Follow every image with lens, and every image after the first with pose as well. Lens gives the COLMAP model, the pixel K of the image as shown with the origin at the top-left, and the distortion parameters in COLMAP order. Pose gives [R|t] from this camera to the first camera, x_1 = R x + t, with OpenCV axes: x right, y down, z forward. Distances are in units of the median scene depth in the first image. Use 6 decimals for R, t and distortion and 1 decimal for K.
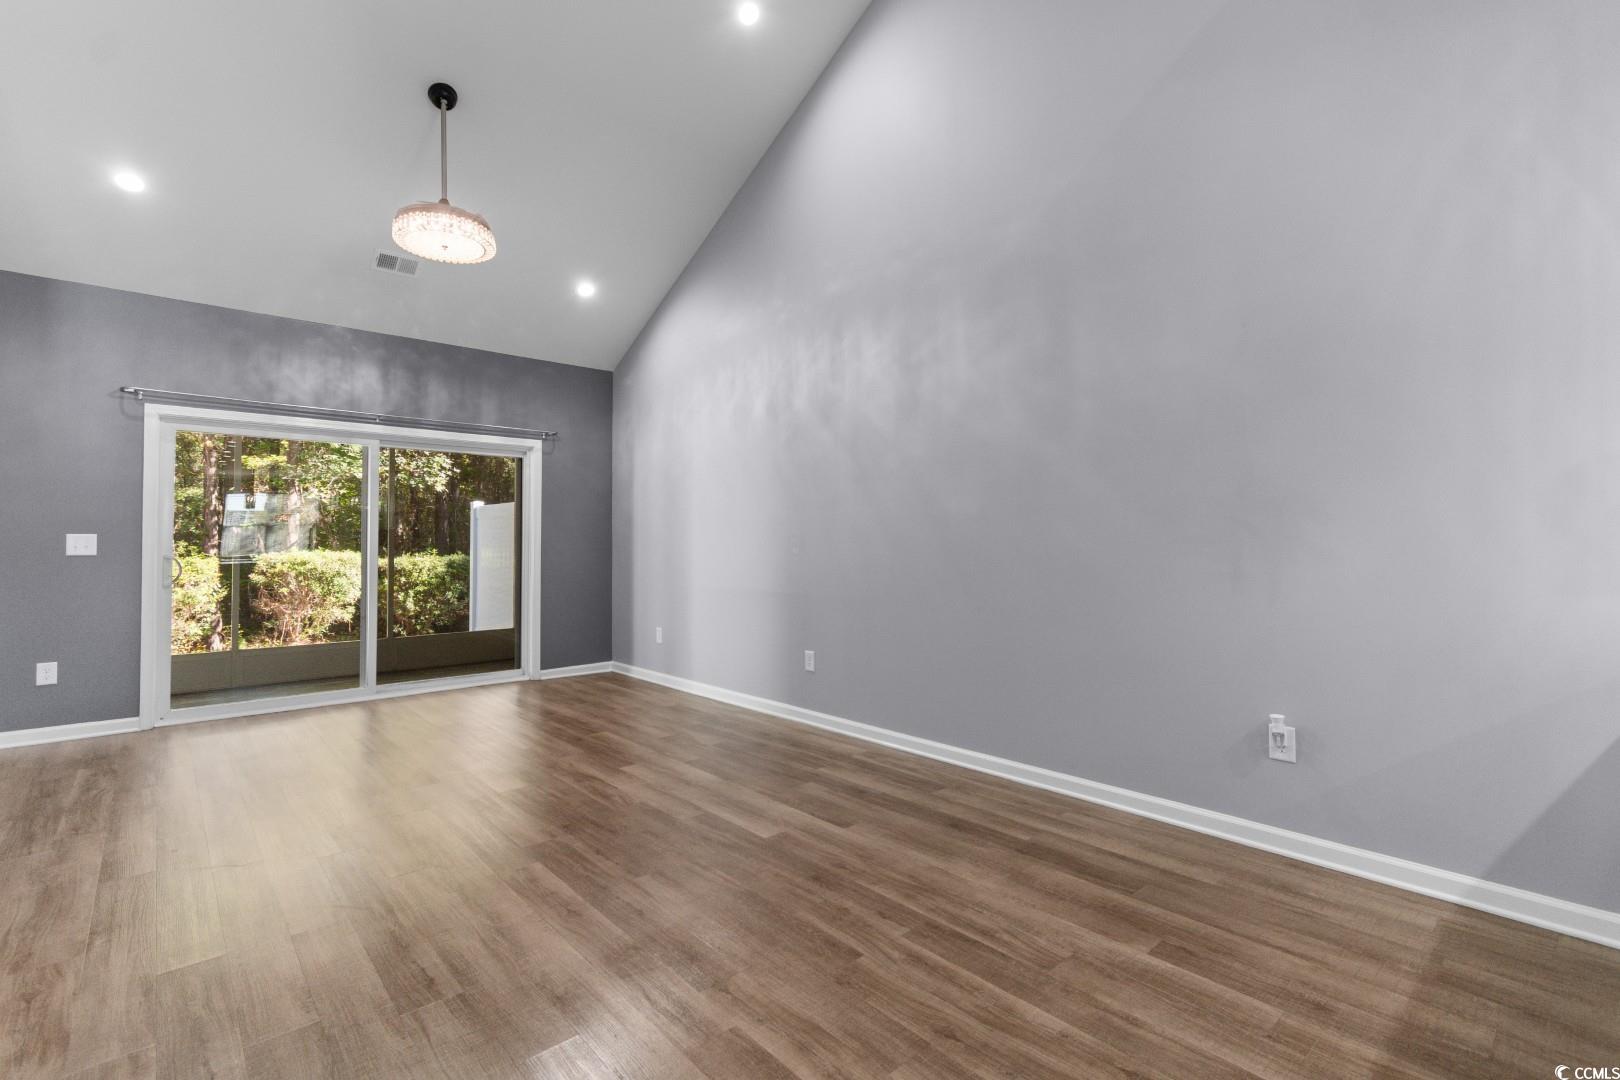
lens RADIAL K [[731.0, 0, 818.8], [0, 731.0, 528.4], [0, 0, 1]] dist [0.004997, 0.000937]
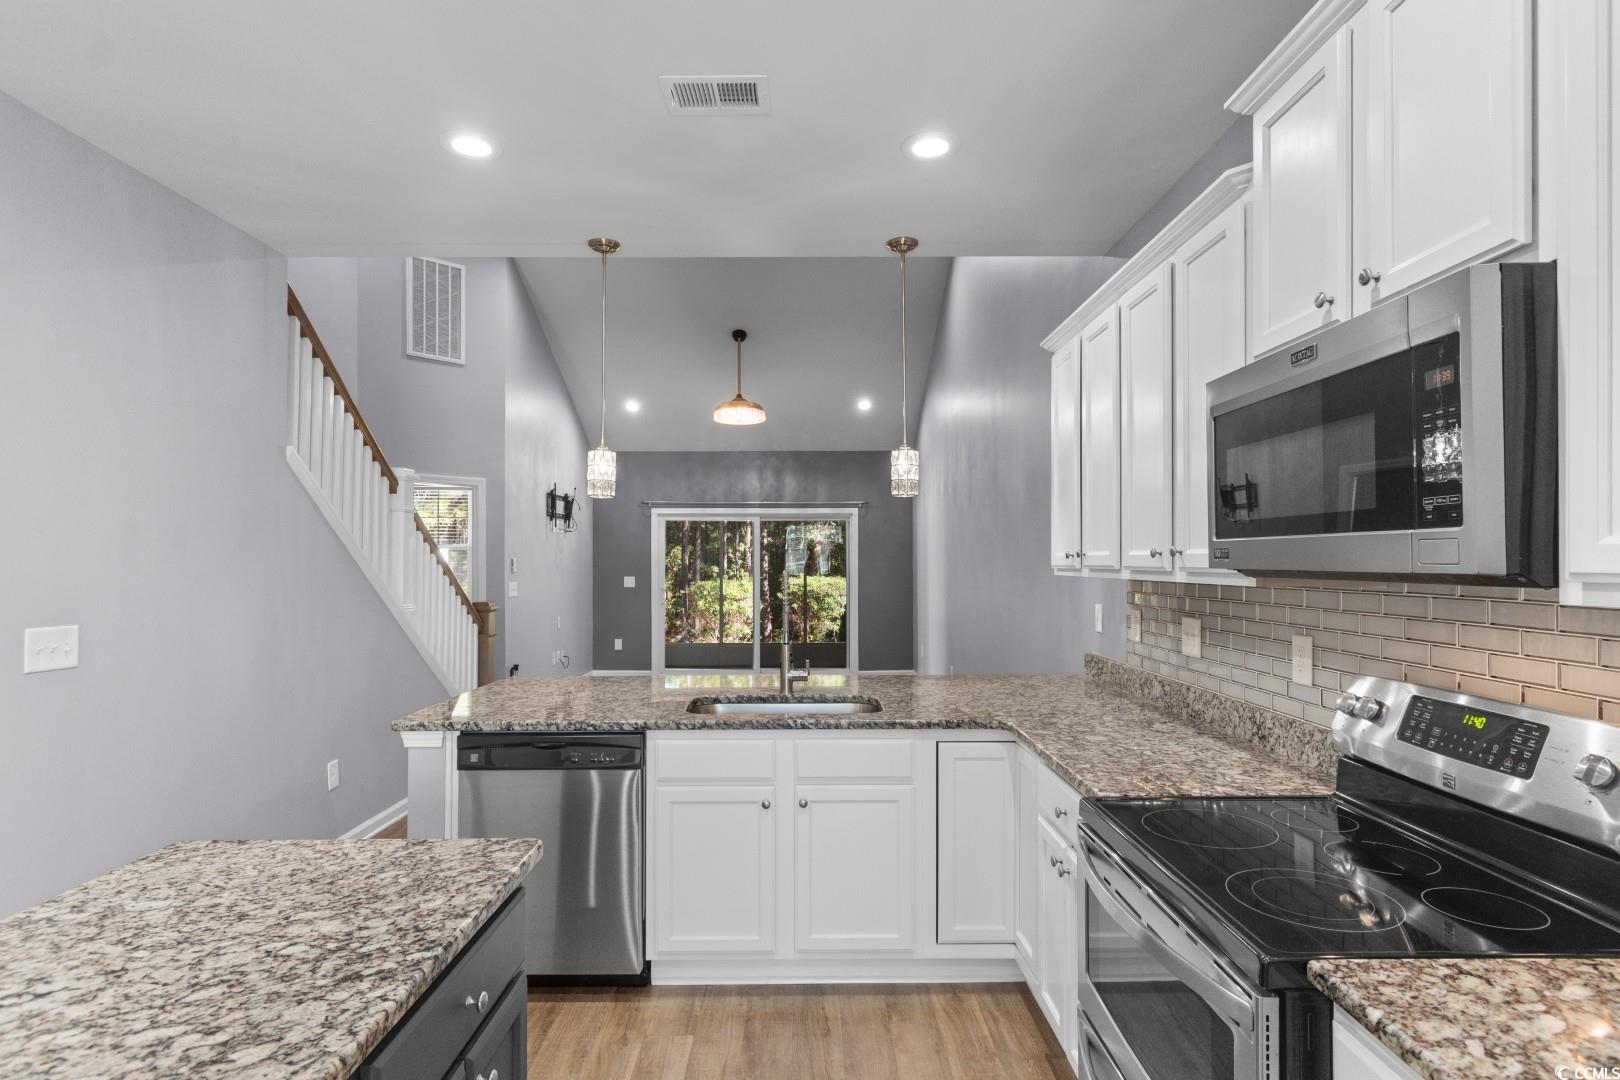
lens RADIAL K [[842.1, 0, 809.9], [0, 842.1, 554.3], [0, 0, 1]] dist [0.000467, 0.000134]
pose [[0.744572, -0.002525, -0.667537, 0.440055], [0.012434, 0.999872, 0.010087, -0.034339], [0.667426, -0.015811, 0.744508, -0.186585]]
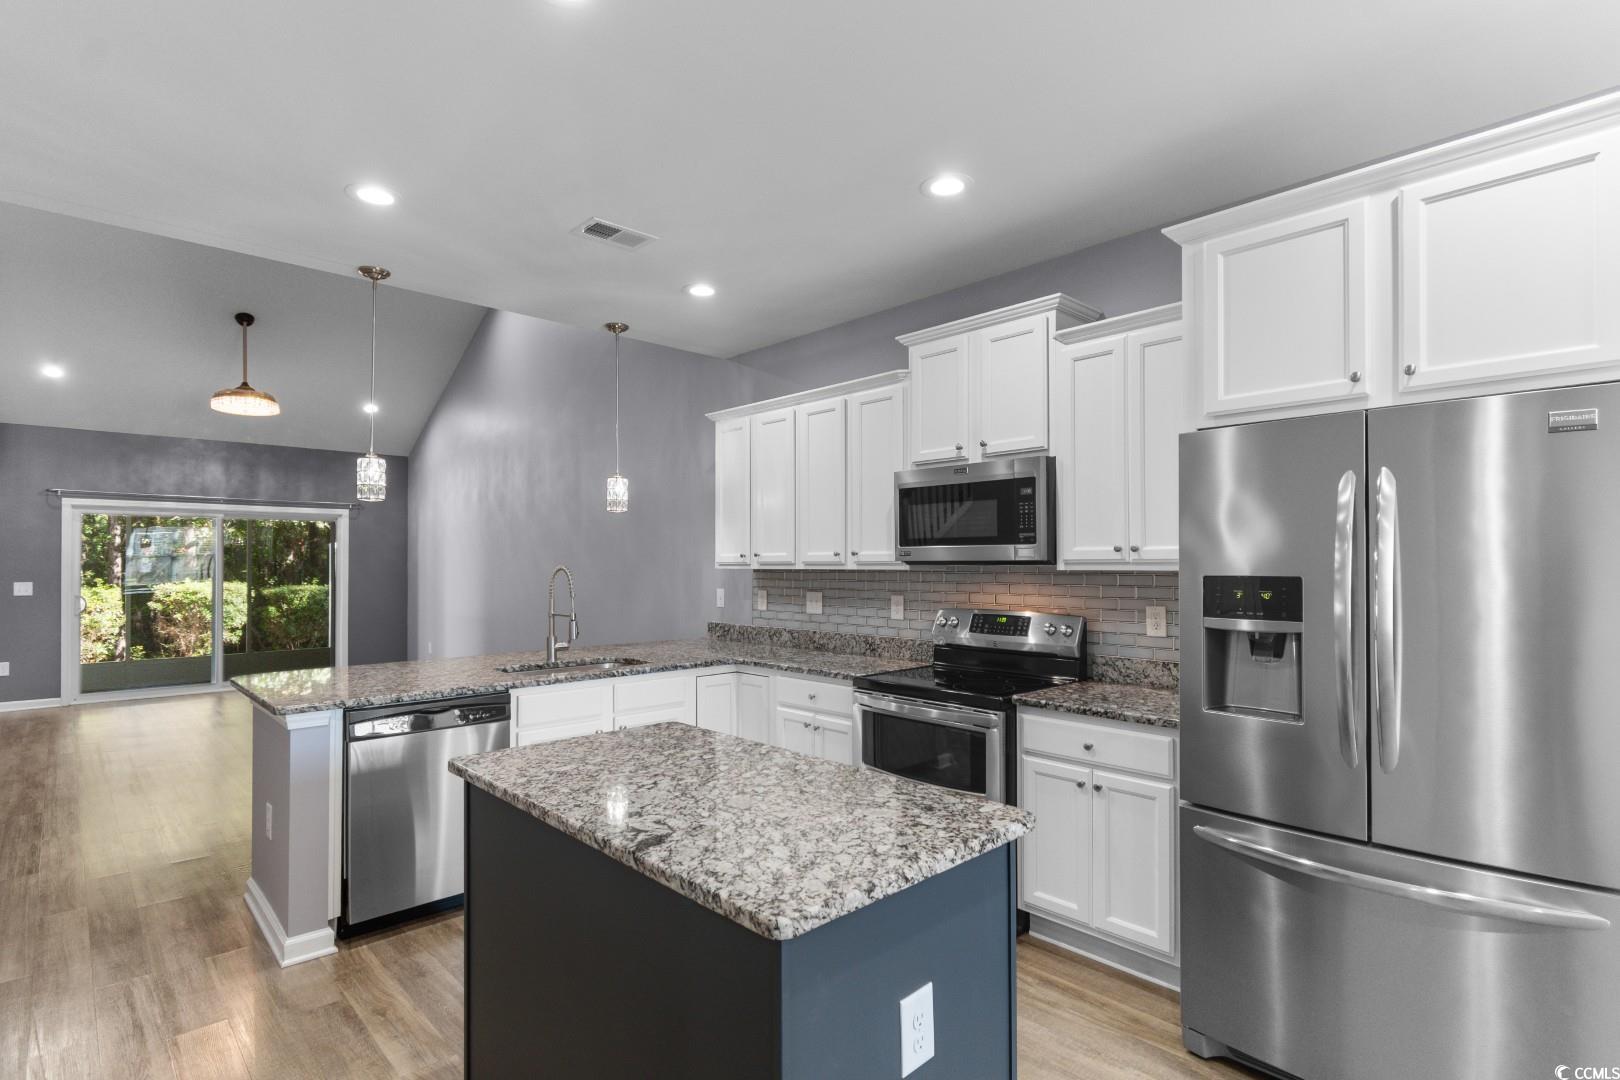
lens RADIAL K [[789.5, 0, 809.0], [0, 789.5, 556.9], [0, 0, 1]] dist [0.006105, -0.004602]
pose [[0.999762, 0.001295, 0.021798, 0.324040], [-0.001548, 0.999931, 0.011616, -0.034263], [-0.021782, -0.011647, 0.999695, -0.366444]]
